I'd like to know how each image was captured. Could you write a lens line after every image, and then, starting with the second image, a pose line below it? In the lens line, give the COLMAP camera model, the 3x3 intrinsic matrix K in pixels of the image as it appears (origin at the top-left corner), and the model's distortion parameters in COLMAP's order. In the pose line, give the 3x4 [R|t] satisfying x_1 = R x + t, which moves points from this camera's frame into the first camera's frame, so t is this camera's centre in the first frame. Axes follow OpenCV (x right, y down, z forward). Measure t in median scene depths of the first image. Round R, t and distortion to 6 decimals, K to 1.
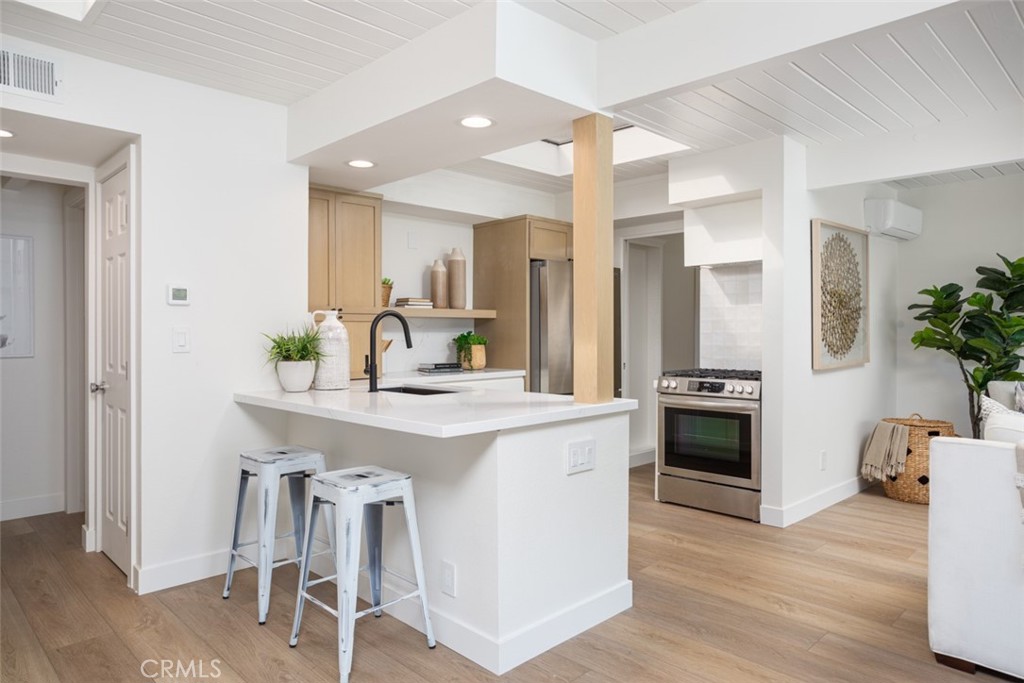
lens RADIAL K [[653.7, 0, 514.6], [0, 653.7, 338.8], [0, 0, 1]] dist [-0.004168, -0.000880]
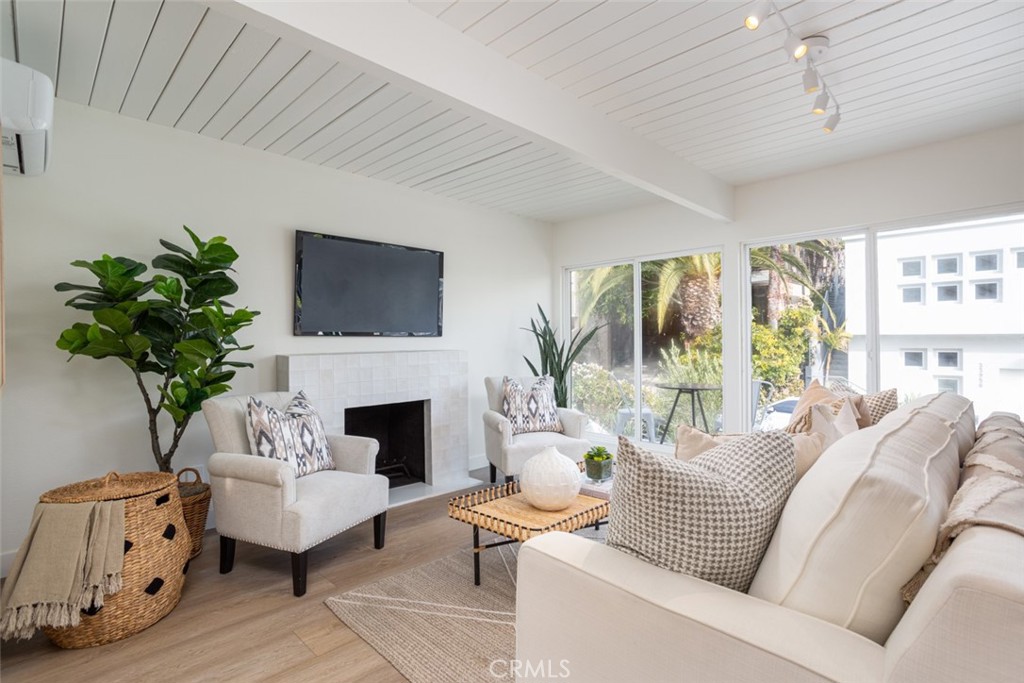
lens RADIAL K [[492.0, 0, 515.1], [0, 492.0, 339.9], [0, 0, 1]] dist [0.002925, 0.000486]
pose [[-0.018254, -0.002830, 0.999829, 0.170121], [0.007273, 0.999969, 0.002963, -0.000206], [-0.999807, 0.007325, -0.018233, 0.629326]]
